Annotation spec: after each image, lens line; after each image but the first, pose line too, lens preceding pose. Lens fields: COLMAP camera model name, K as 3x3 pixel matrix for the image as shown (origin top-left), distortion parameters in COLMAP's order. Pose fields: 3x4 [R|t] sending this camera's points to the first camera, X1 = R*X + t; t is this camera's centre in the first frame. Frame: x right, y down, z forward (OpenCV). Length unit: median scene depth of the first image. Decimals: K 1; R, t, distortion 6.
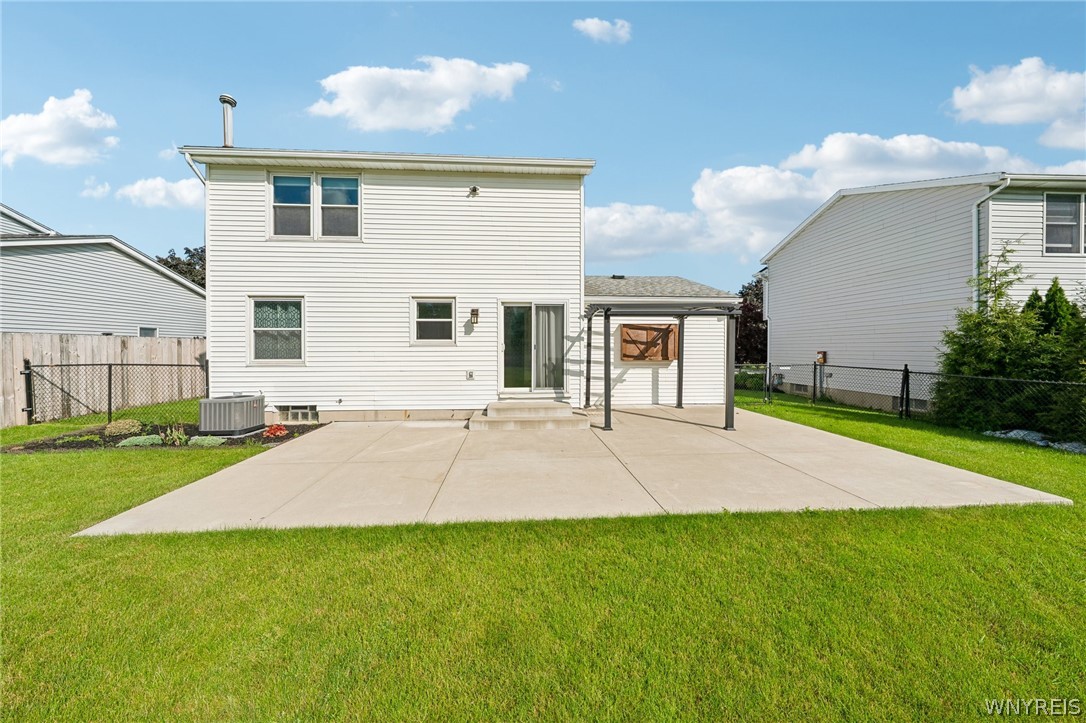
lens RADIAL K [[368.7, 0, 543.6], [0, 368.7, 352.6], [0, 0, 1]] dist [-0.002544, -0.000051]
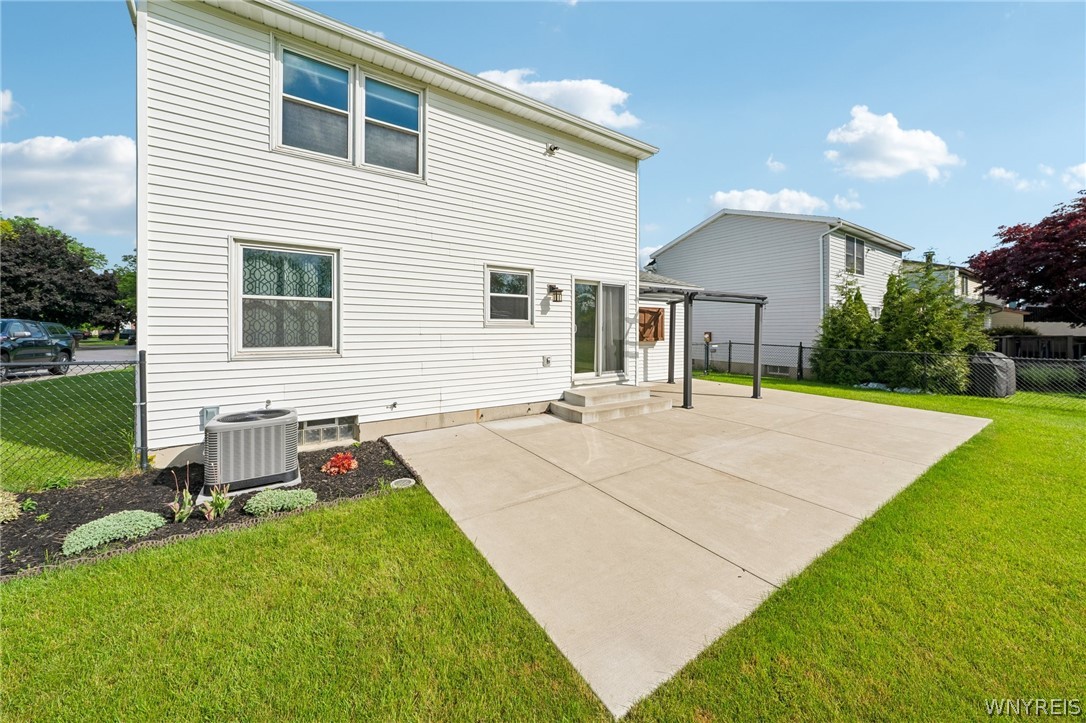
lens RADIAL K [[376.2, 0, 542.4], [0, 376.2, 329.1], [0, 0, 1]] dist [-0.002312, -0.000108]
pose [[0.871347, 0.003997, 0.490651, -0.643367], [-0.001114, 0.999980, -0.006168, -0.008667], [-0.490666, 0.004828, 0.871335, 0.237291]]
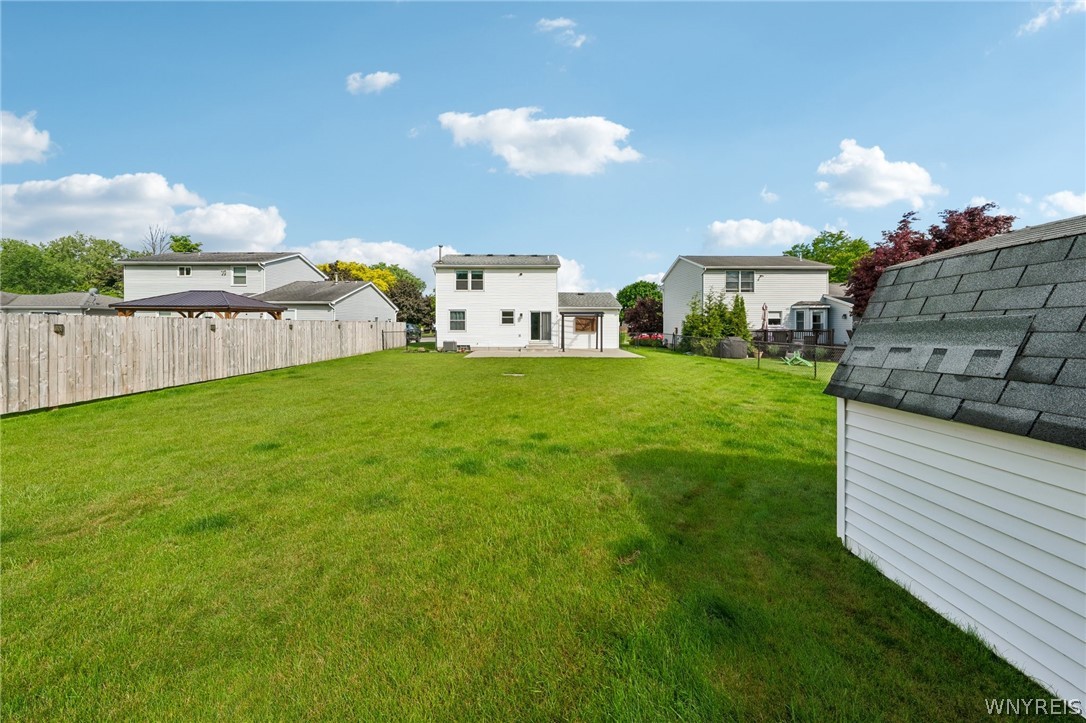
lens RADIAL K [[376.2, 0, 542.4], [0, 376.2, 329.1], [0, 0, 1]] dist [-0.002312, -0.000108]
pose [[0.998954, 0.000574, -0.045733, 0.126269], [-0.000530, 0.999999, 0.000961, 0.005209], [0.045734, -0.000936, 0.998953, -2.045499]]
